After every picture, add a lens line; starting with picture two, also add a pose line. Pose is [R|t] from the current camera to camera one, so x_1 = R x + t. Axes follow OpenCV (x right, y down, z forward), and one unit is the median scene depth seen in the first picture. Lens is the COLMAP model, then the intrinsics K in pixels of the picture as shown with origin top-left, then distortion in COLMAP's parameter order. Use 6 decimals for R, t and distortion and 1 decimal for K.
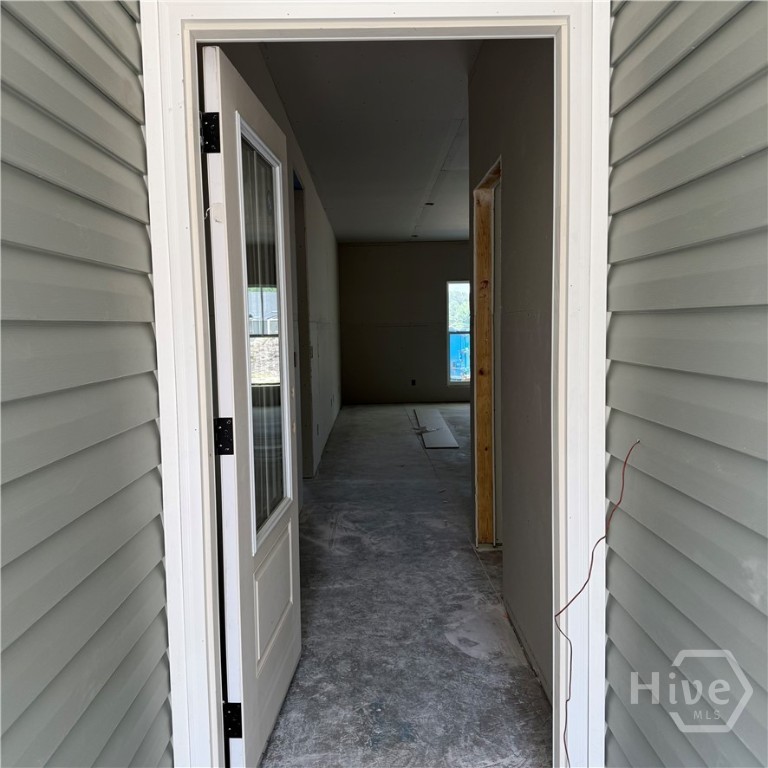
lens RADIAL K [[727.2, 0, 381.7], [0, 727.2, 383.5], [0, 0, 1]] dist [0.026305, 0.000000]
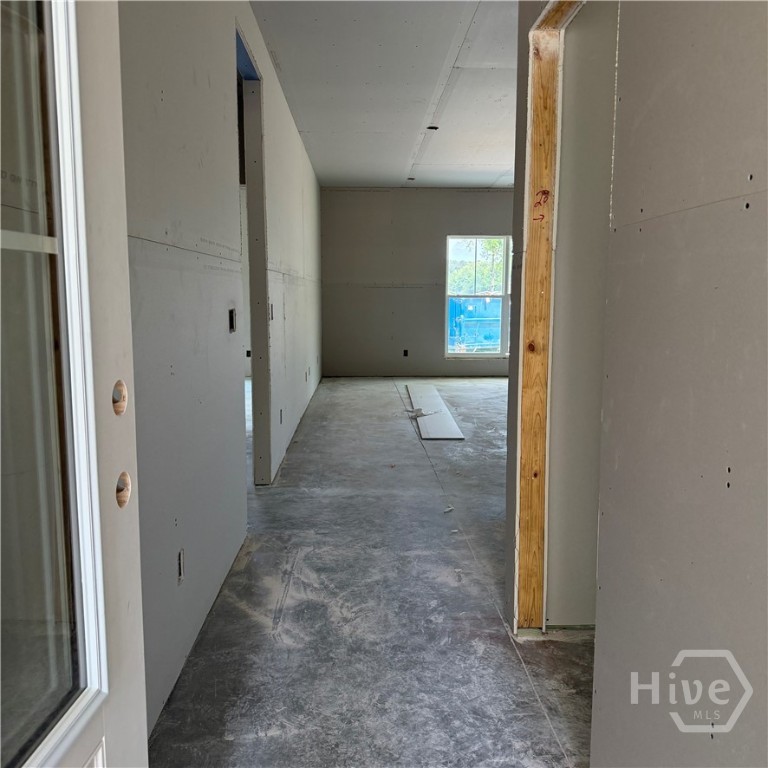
lens RADIAL K [[727.2, 0, 385.7], [0, 727.2, 382.4], [0, 0, 1]] dist [0.026305, 0.000000]
pose [[0.999578, 0.019022, 0.021967, 0.004563], [-0.019955, 0.998874, 0.043049, -0.009171], [-0.021124, -0.043469, 0.998831, 0.370553]]
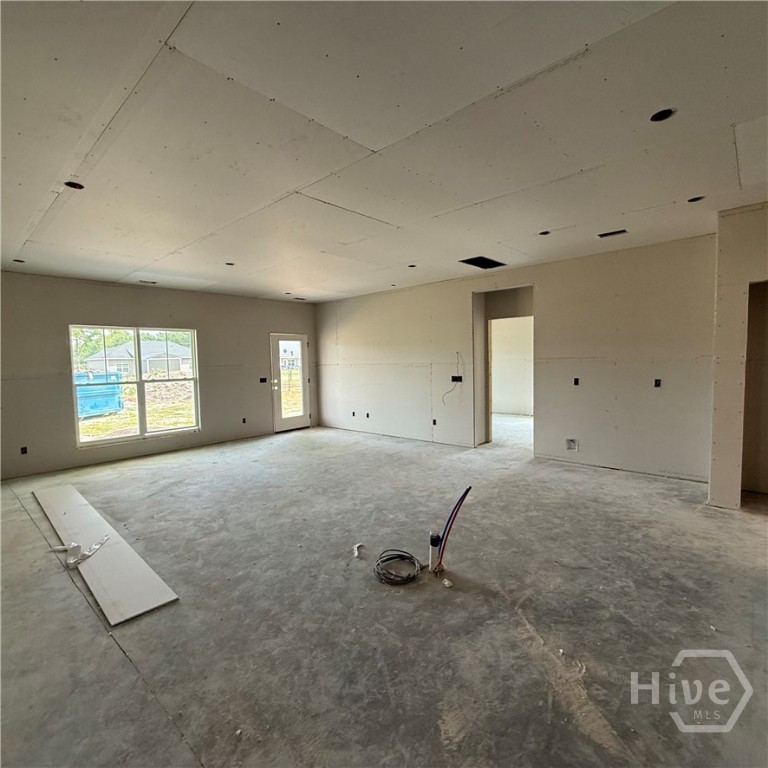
lens RADIAL K [[408.8, 0, 384.4], [0, 408.8, 385.4], [0, 0, 1]] dist [0.001520, 0.001060]
pose [[0.687015, -0.039697, 0.725558, -0.018821], [0.062723, 0.998019, -0.004788, -0.119750], [-0.723931, 0.048799, 0.688144, 1.089589]]
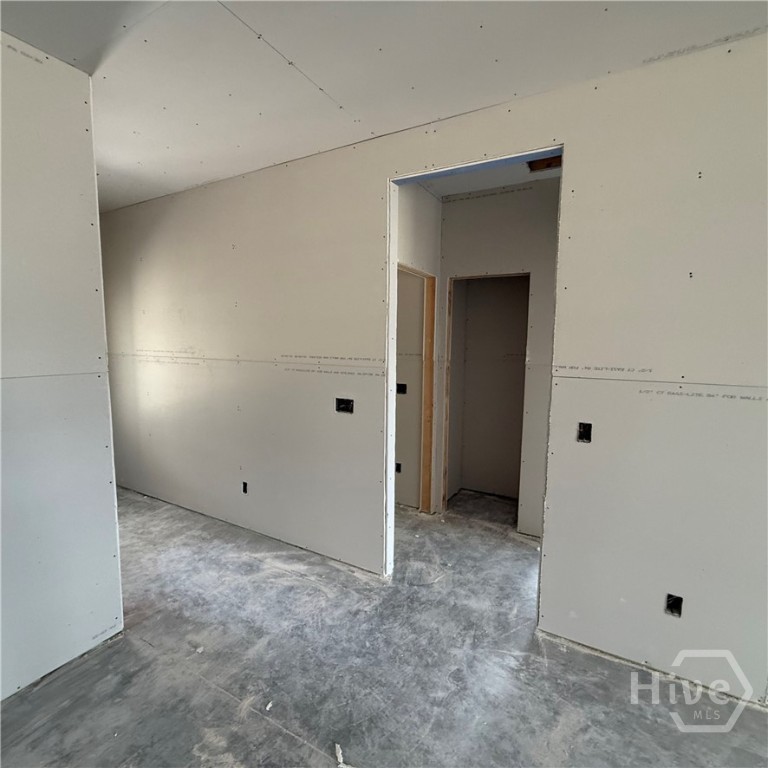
lens RADIAL K [[408.8, 0, 384.8], [0, 408.8, 384.2], [0, 0, 1]] dist [0.001520, 0.001060]
pose [[-0.514773, 0.107324, -0.850583, 0.333918], [-0.065397, 0.984327, 0.163777, -0.166773], [0.854829, 0.139933, -0.499686, 1.406157]]
